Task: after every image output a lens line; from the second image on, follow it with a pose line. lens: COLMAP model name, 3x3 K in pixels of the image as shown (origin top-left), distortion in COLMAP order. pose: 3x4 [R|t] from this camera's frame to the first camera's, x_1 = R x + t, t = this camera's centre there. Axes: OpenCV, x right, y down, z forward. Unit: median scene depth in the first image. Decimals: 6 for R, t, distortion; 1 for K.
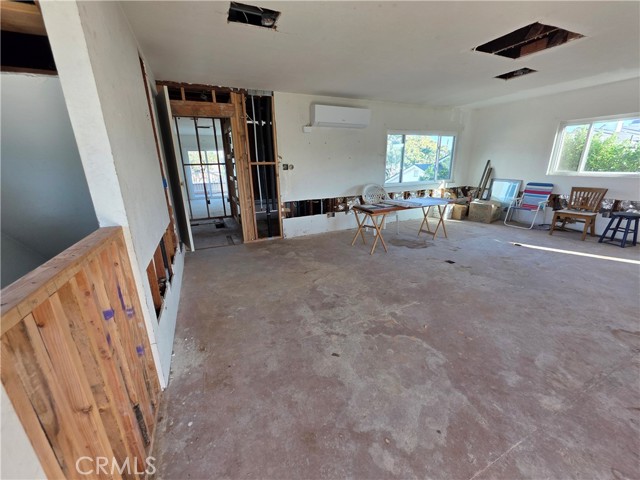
lens RADIAL K [[255.8, 0, 320.1], [0, 255.8, 240.2], [0, 0, 1]] dist [-0.001413, -0.000041]
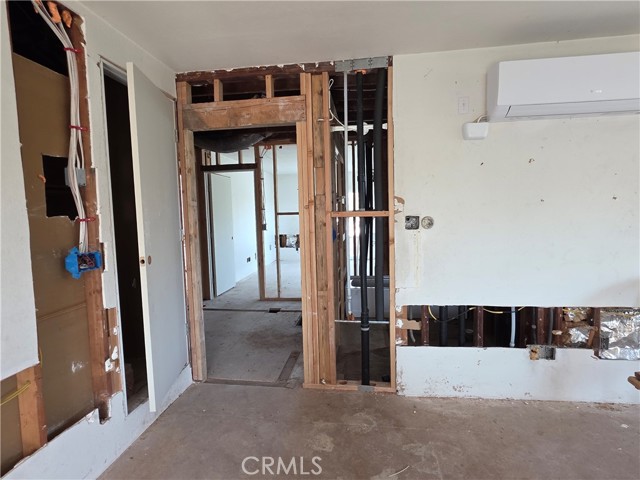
lens RADIAL K [[342.2, 0, 319.0], [0, 342.2, 239.7], [0, 0, 1]] dist [0.001060, 0.000822]
pose [[0.841113, 0.040840, -0.539315, 0.036396], [-0.149883, 0.975693, -0.159871, -0.149569], [0.519677, 0.215303, 0.826789, 0.474958]]
